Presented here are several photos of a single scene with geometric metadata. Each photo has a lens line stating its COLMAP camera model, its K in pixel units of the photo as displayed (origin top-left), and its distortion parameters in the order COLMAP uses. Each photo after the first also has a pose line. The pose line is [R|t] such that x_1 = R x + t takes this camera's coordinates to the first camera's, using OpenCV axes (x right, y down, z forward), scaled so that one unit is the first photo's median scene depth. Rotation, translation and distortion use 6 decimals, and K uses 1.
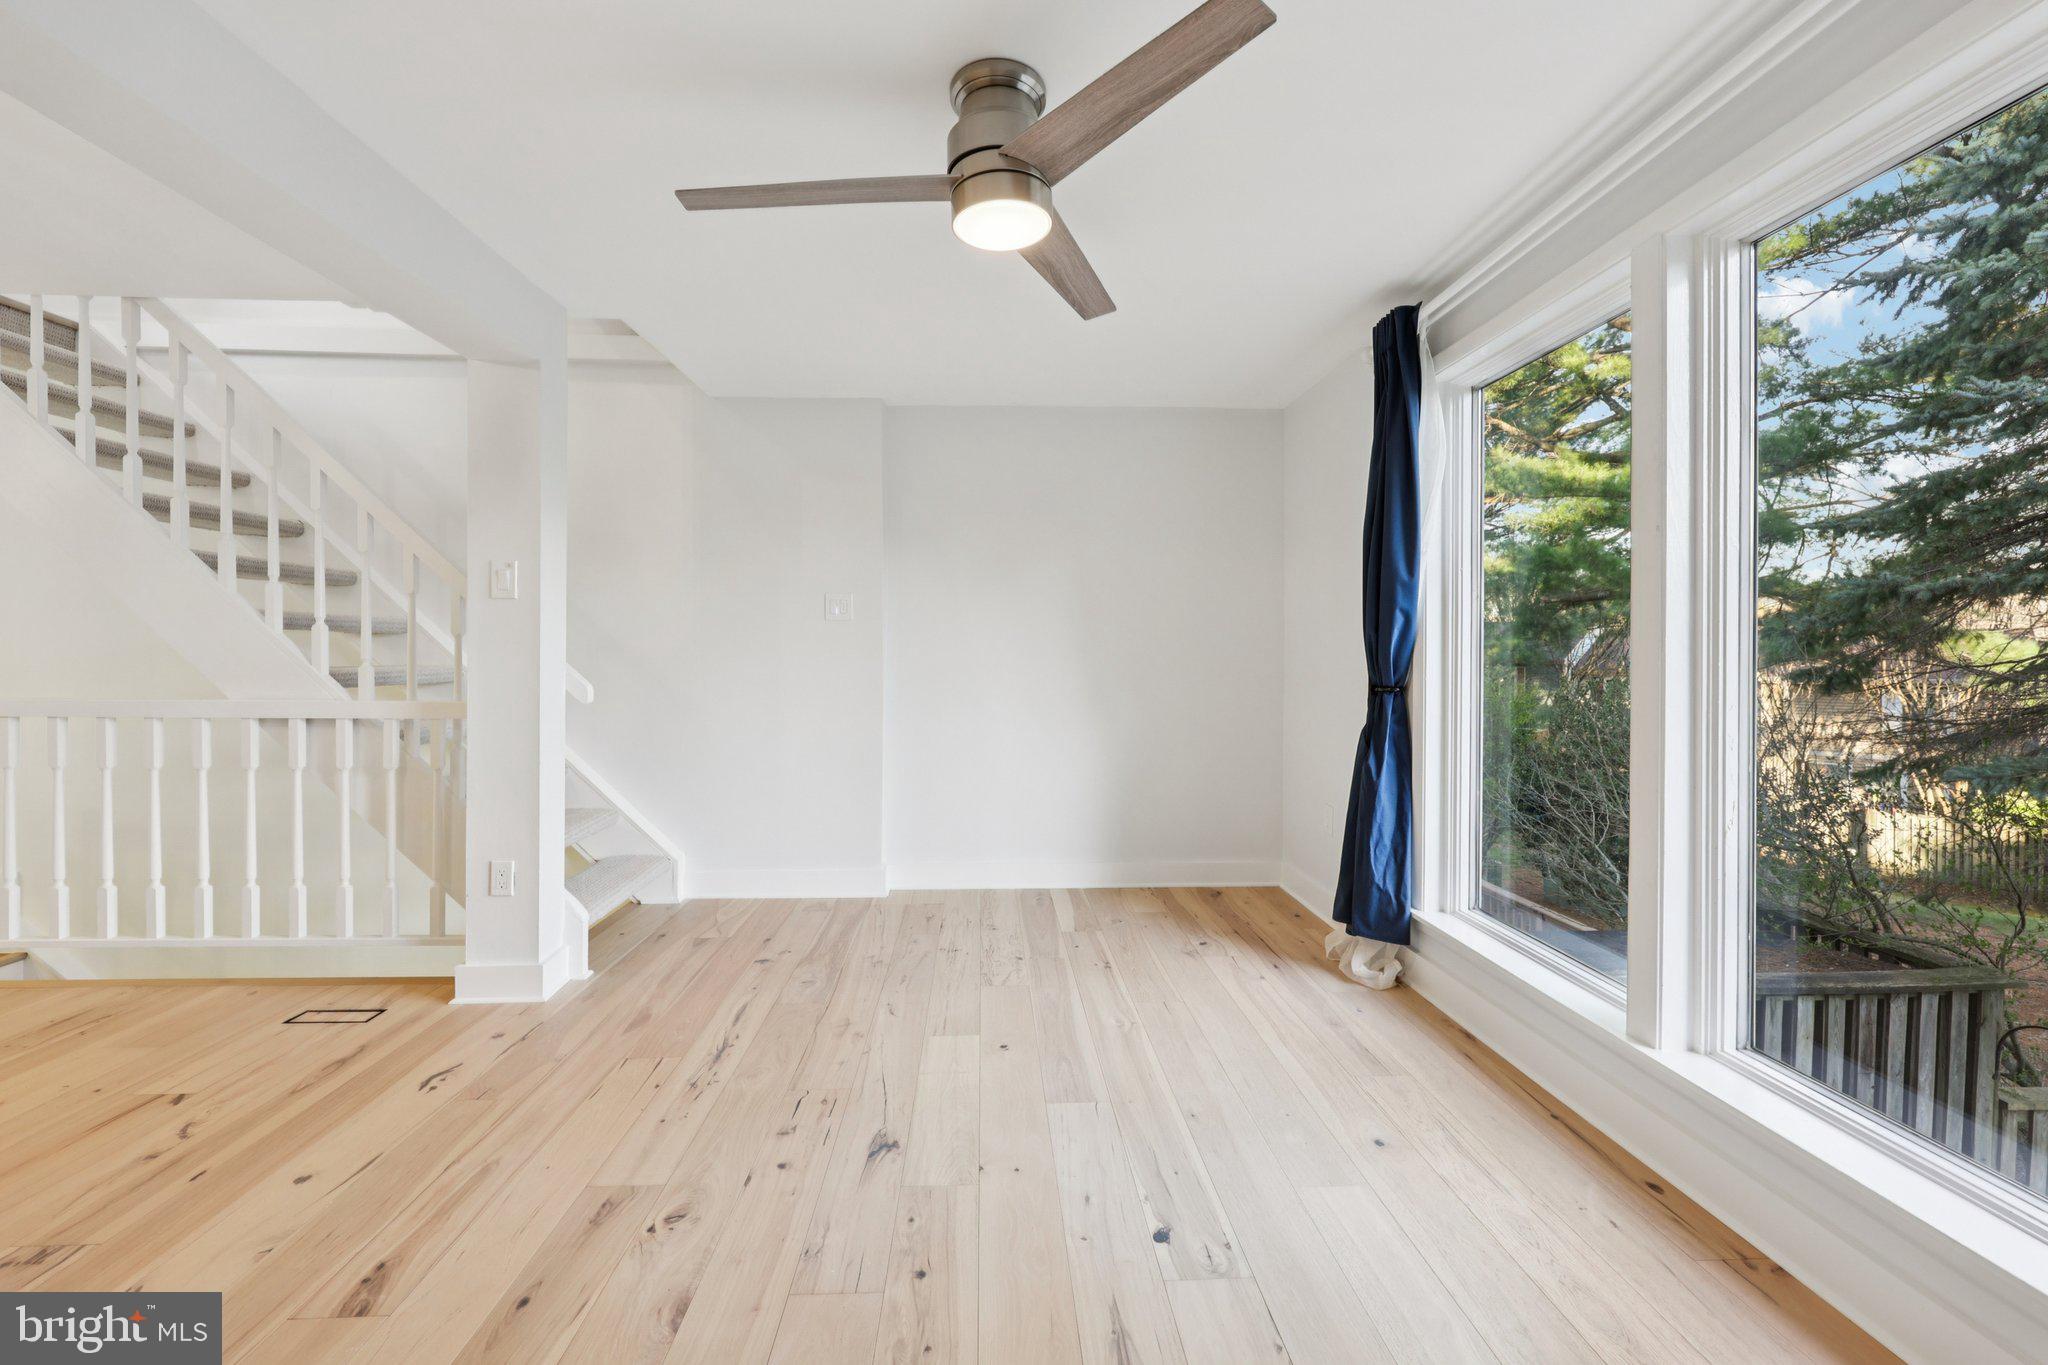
lens RADIAL K [[839.7, 0, 1021.7], [0, 839.7, 658.2], [0, 0, 1]] dist [-0.000748, -0.000164]
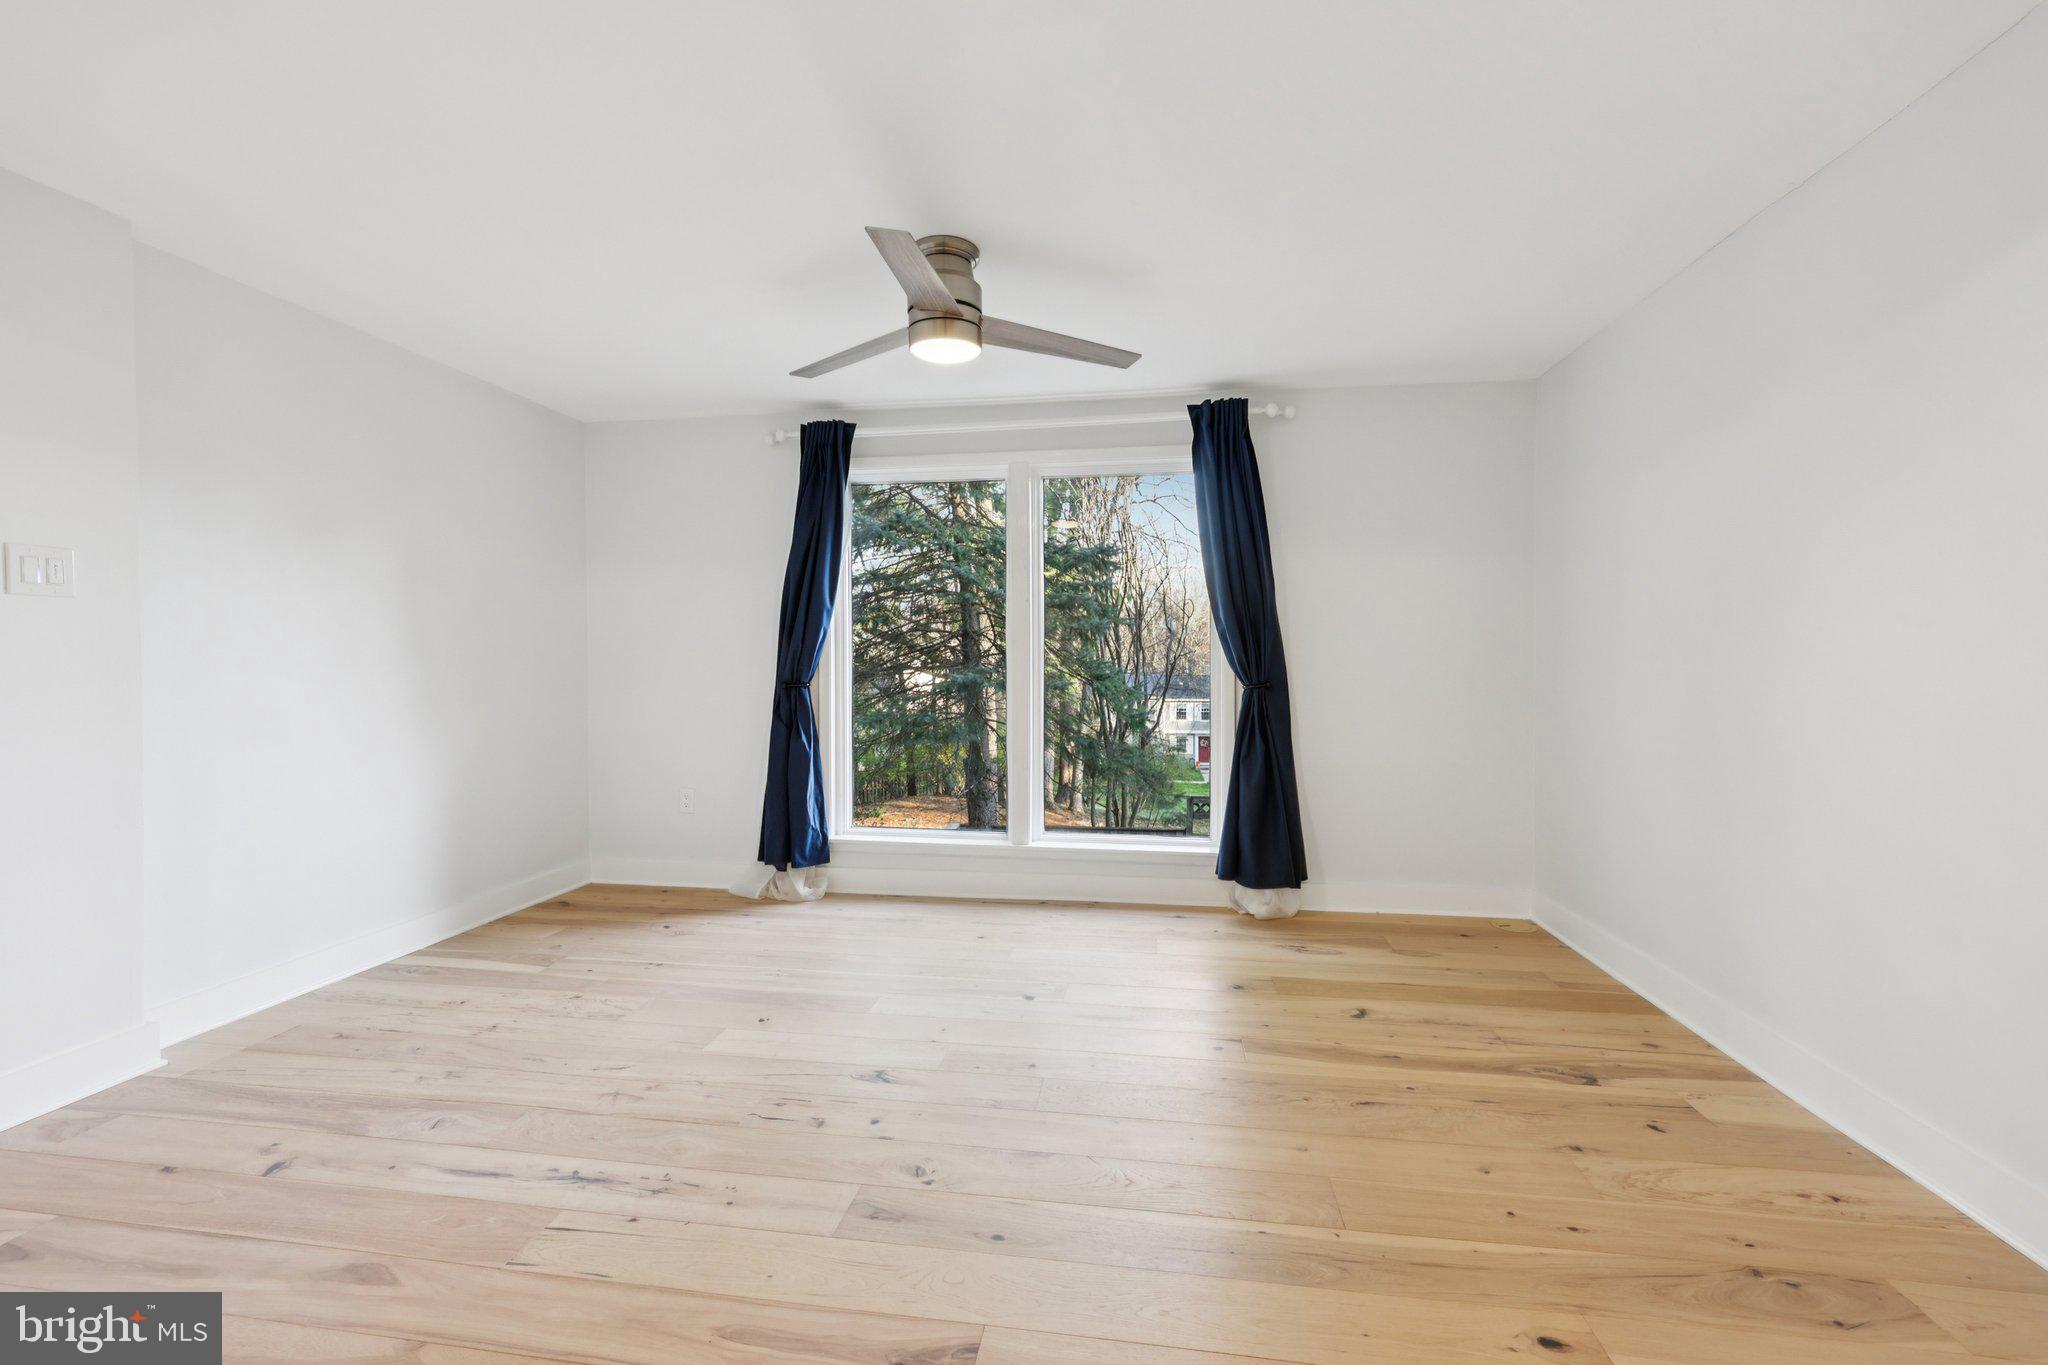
lens RADIAL K [[816.7, 0, 1040.8], [0, 816.7, 658.1], [0, 0, 1]] dist [0.002077, 0.000224]
pose [[0.193389, 0.001169, 0.981122, -0.806176], [0.004341, 0.999988, -0.002047, -0.003737], [-0.981113, 0.004655, 0.193381, 0.353247]]
